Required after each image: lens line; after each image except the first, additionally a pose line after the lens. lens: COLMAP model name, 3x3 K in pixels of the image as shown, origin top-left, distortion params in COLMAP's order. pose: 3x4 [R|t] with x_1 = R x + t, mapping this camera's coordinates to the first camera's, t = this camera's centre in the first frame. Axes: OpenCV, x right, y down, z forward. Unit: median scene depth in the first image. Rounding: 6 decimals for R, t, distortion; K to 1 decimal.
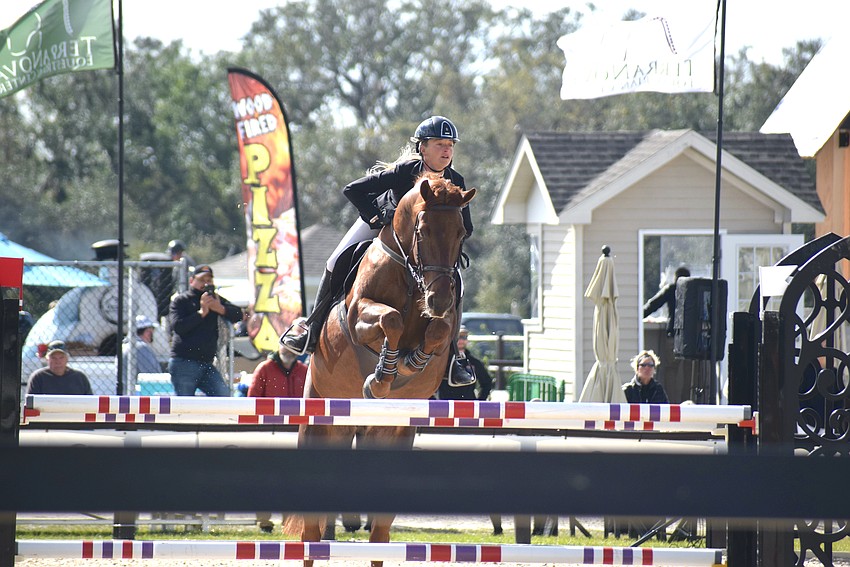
lens RADIAL K [[3695.6, 0, 425.0], [0, 3695.6, 283.5], [0, 0, 1]] dist [0.915585, -2.233380]
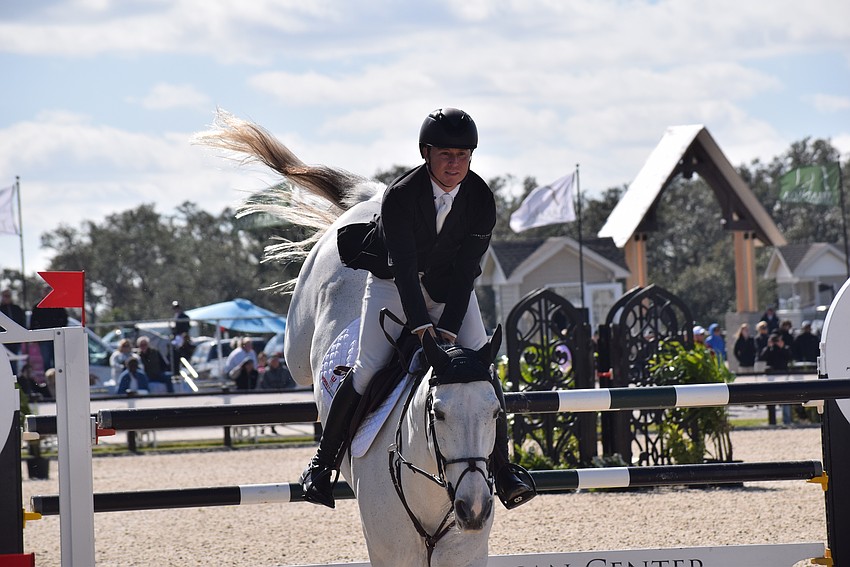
lens RADIAL K [[3695.6, 0, 425.0], [0, 3695.6, 283.5], [0, 0, 1]] dist [0.915585, -2.233380]
pose [[0.993924, -0.051599, 0.097221, -0.216129], [0.049537, 0.998496, 0.023508, -0.068408], [-0.098288, -0.018549, 0.994985, -1.098058]]
